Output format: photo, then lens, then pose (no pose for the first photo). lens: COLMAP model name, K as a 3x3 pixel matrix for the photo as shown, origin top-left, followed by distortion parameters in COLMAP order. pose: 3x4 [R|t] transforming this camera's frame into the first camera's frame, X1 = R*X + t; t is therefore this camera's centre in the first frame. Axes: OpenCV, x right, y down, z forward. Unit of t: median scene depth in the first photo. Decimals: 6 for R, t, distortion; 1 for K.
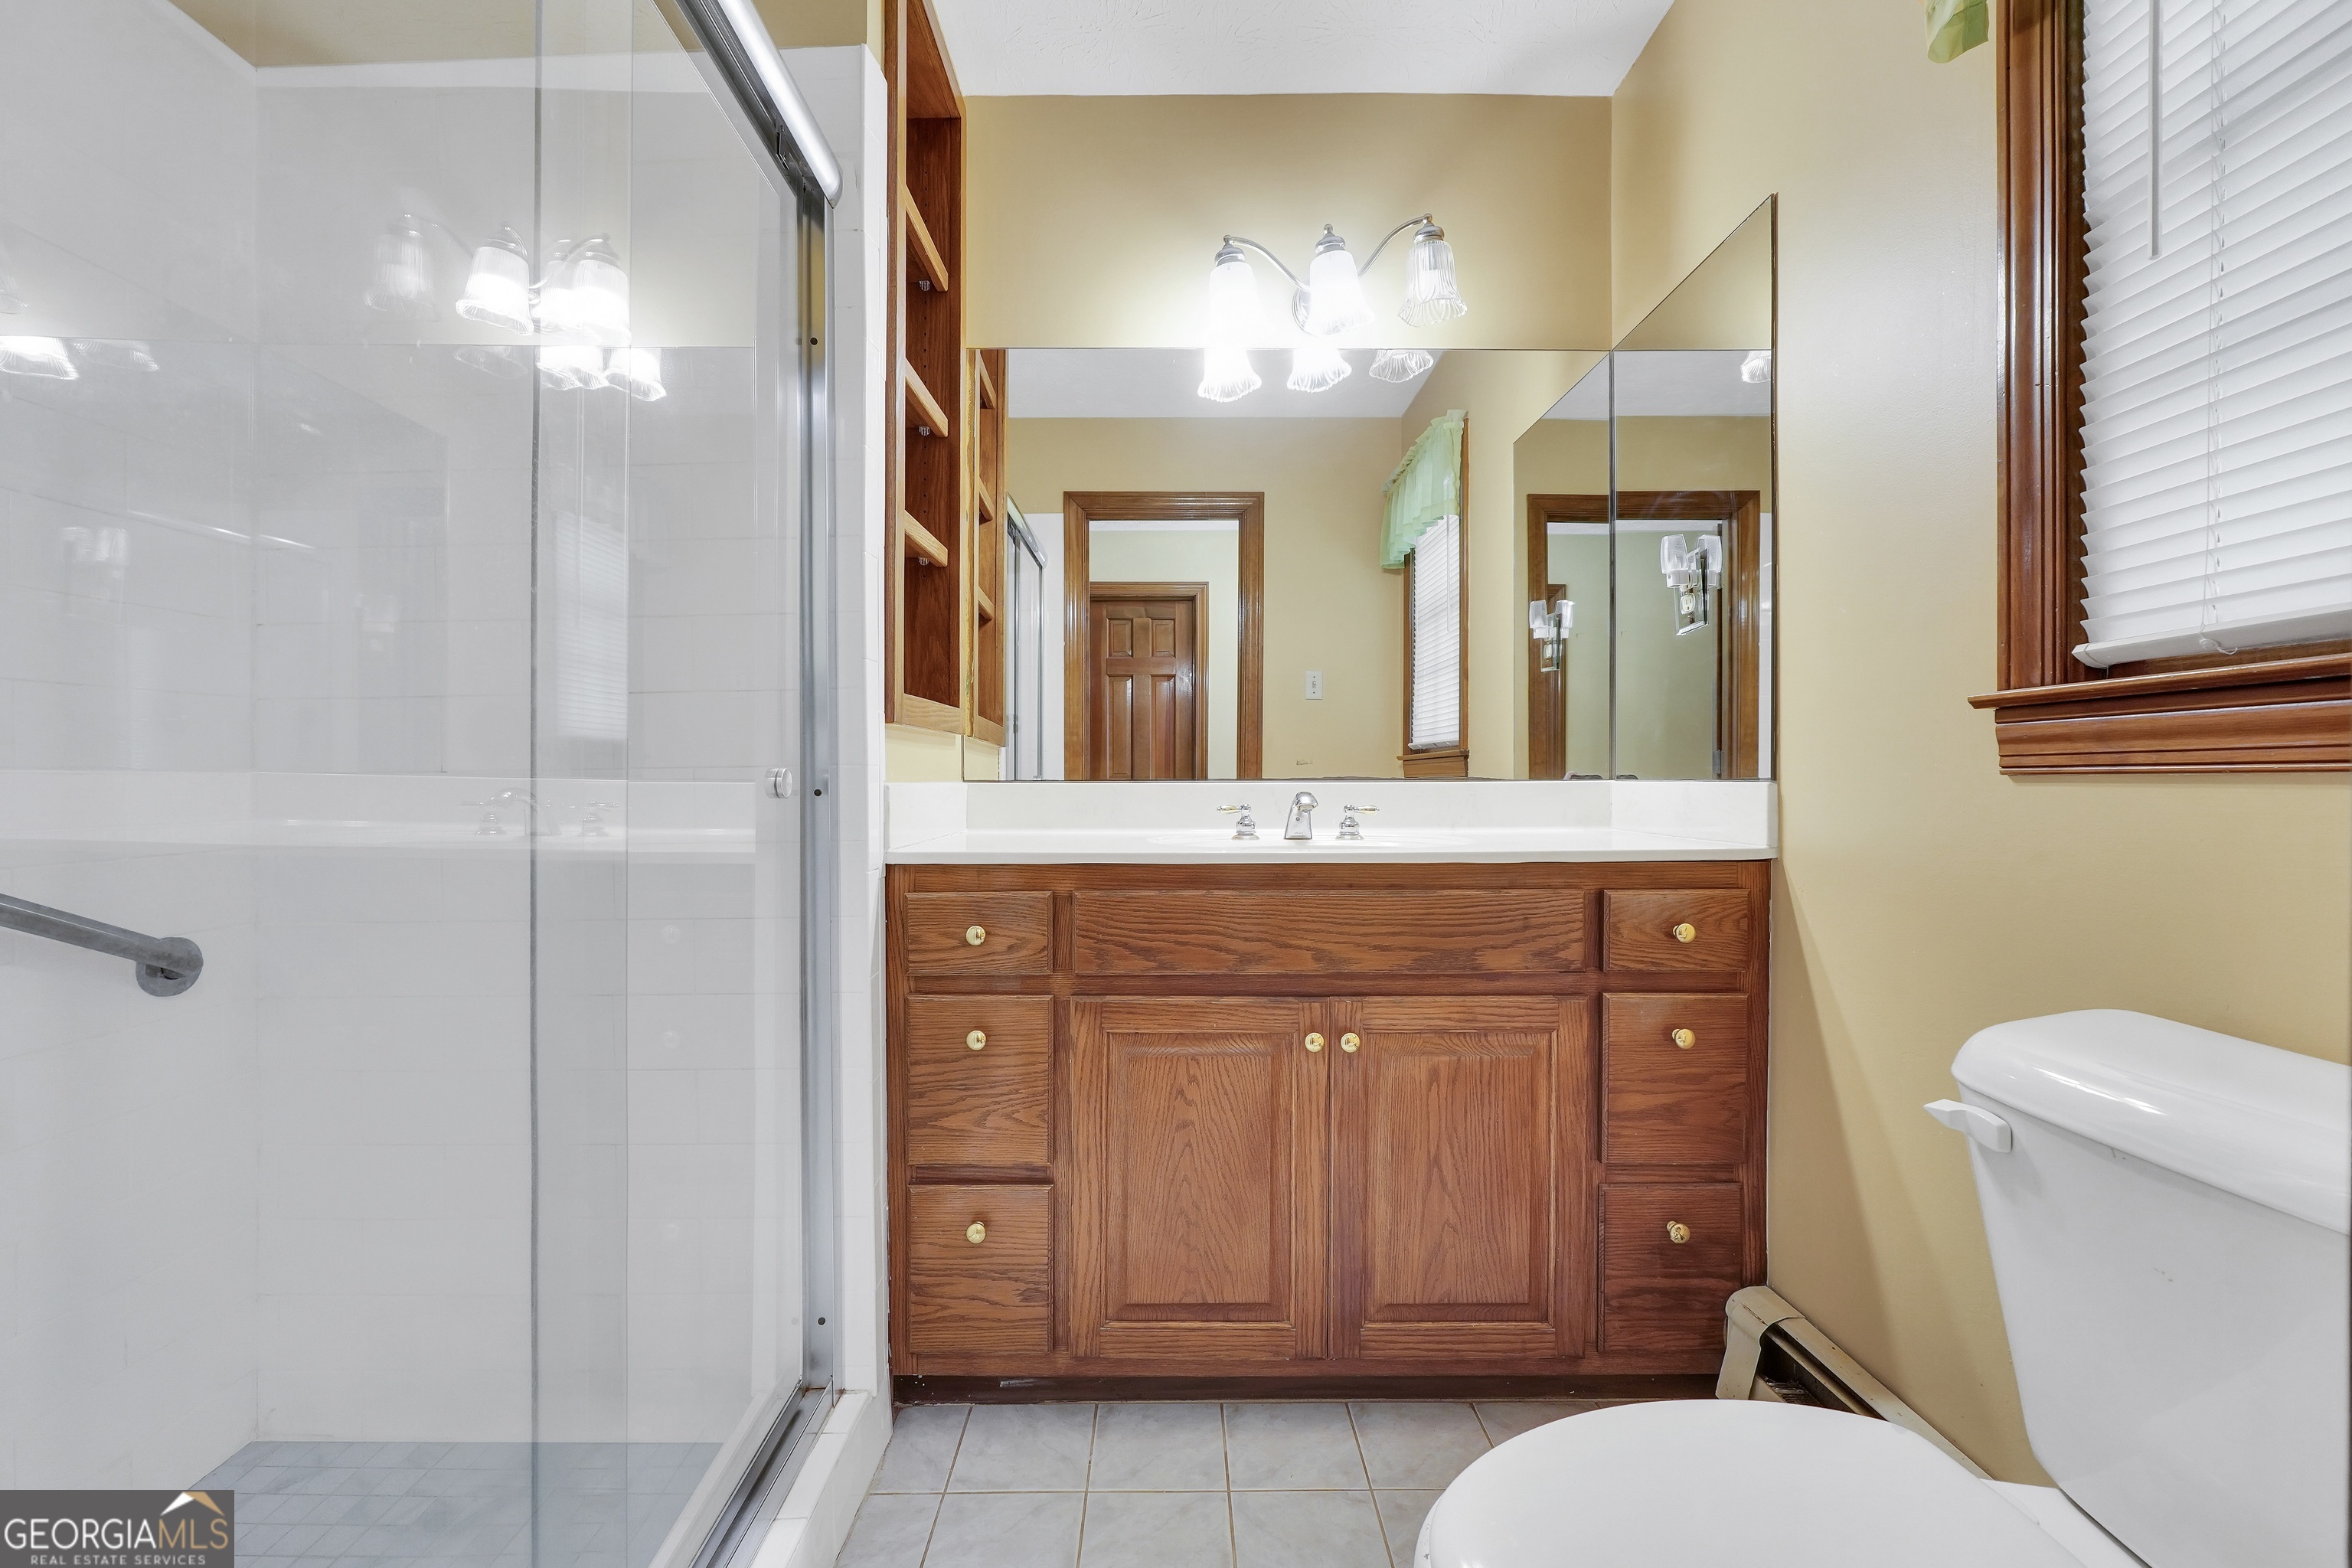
lens RADIAL K [[1018.4, 0, 1163.1], [0, 1018.4, 787.9], [0, 0, 1]] dist [-0.021288, 0.008032]
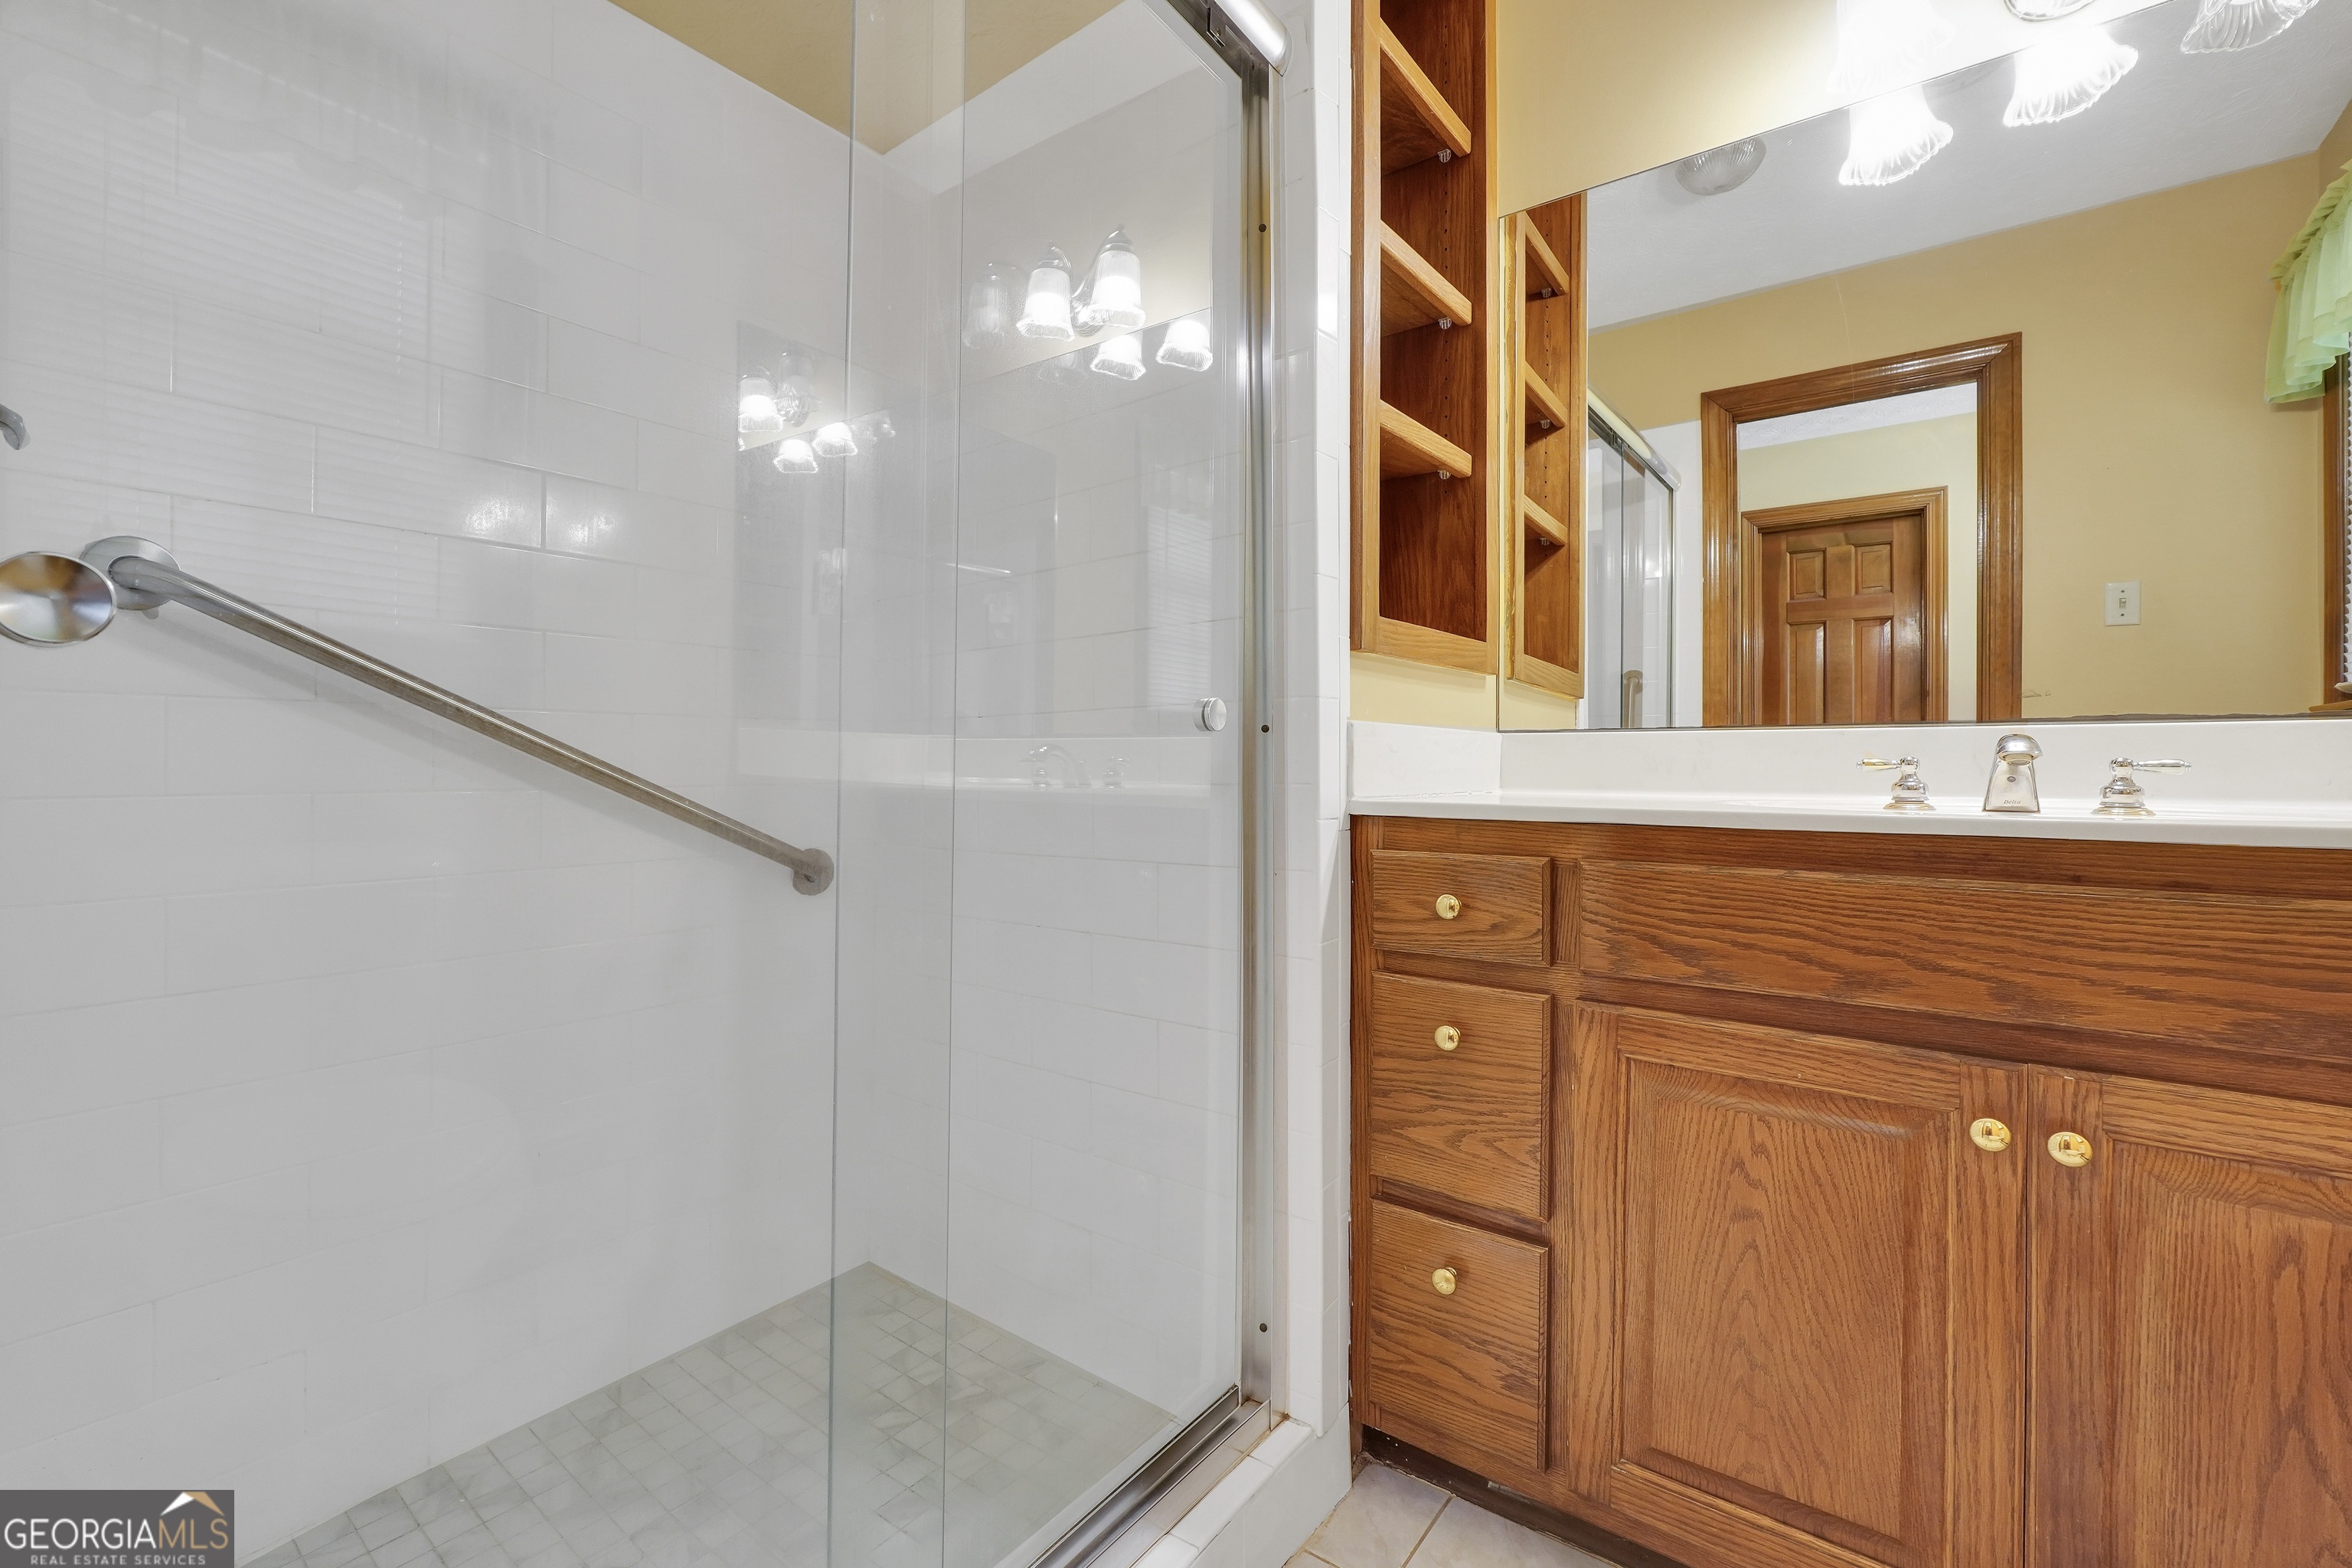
lens RADIAL K [[1025.3, 0, 1142.2], [0, 1025.3, 757.8], [0, 0, 1]] dist [-0.020224, 0.007381]
pose [[0.785910, 0.000161, -0.618341, 0.122800], [-0.014156, 0.999743, -0.017731, 0.044688], [0.618179, 0.022688, 0.785710, 0.211278]]
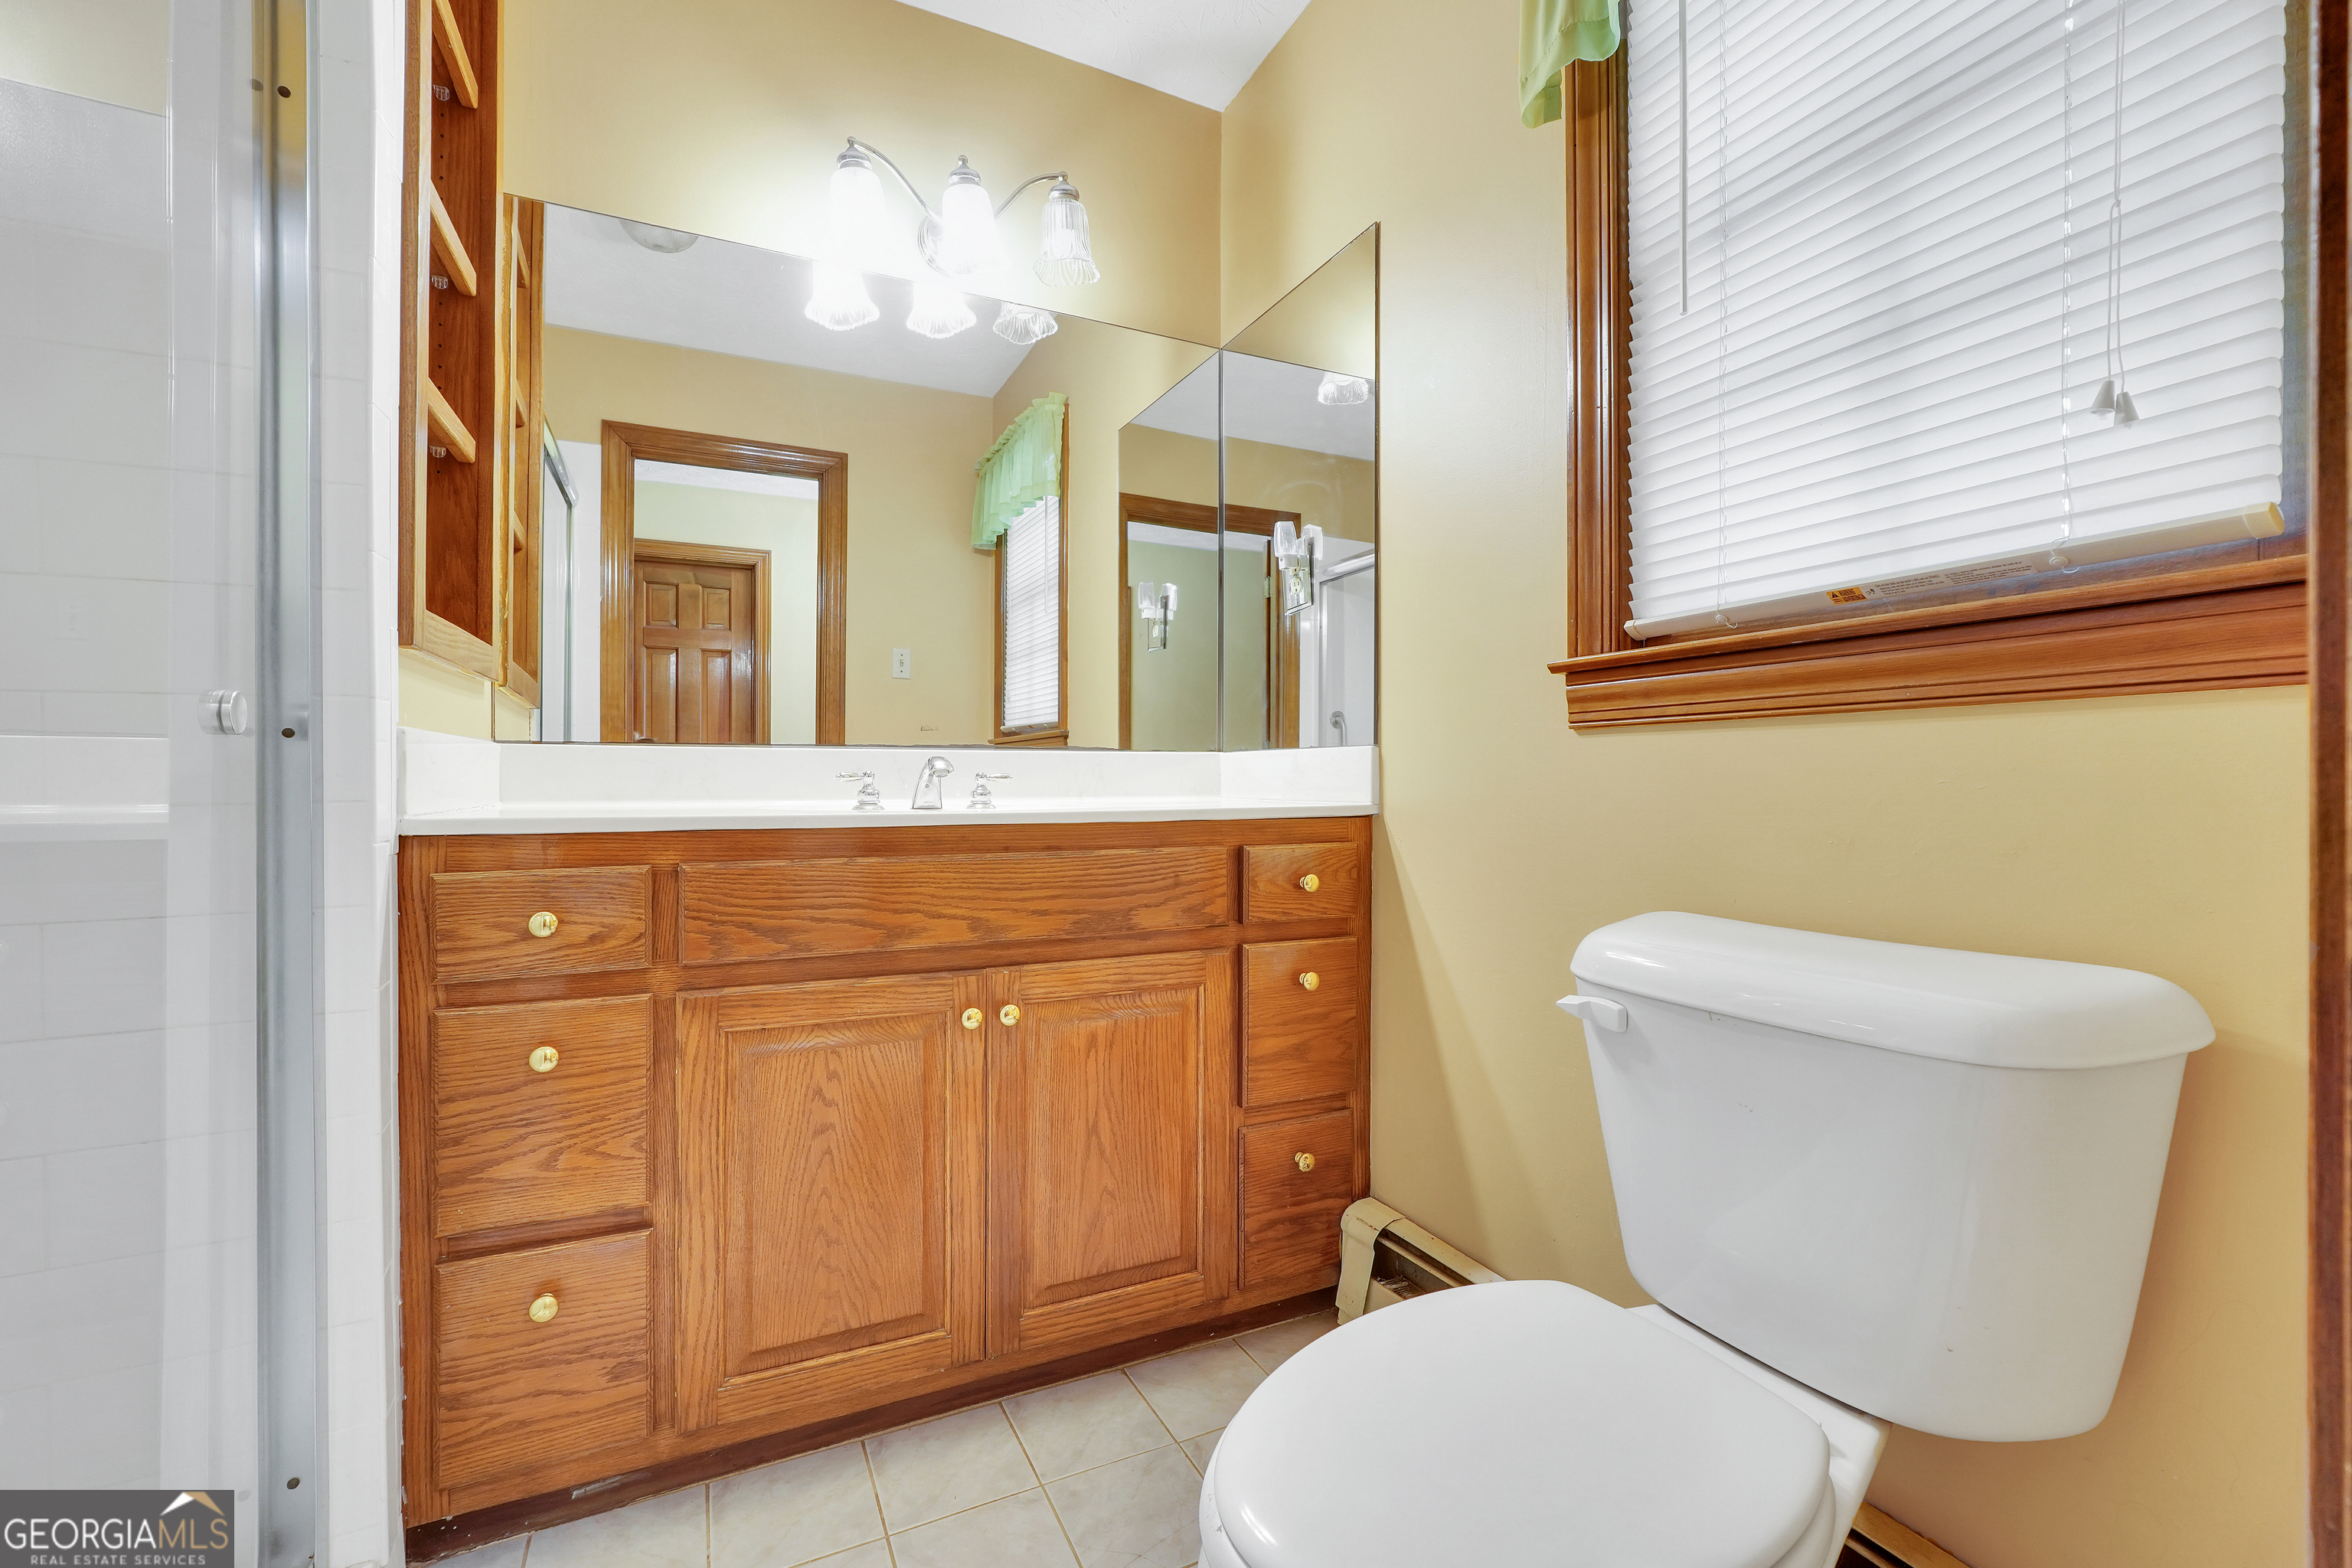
lens RADIAL K [[1008.9, 0, 1178.6], [0, 1008.9, 787.8], [0, 0, 1]] dist [-0.022078, 0.008778]
pose [[0.895576, -0.000854, 0.444908, -0.087845], [0.002901, 0.999988, -0.003920, 0.044295], [-0.444899, 0.004802, 0.895568, 0.096057]]
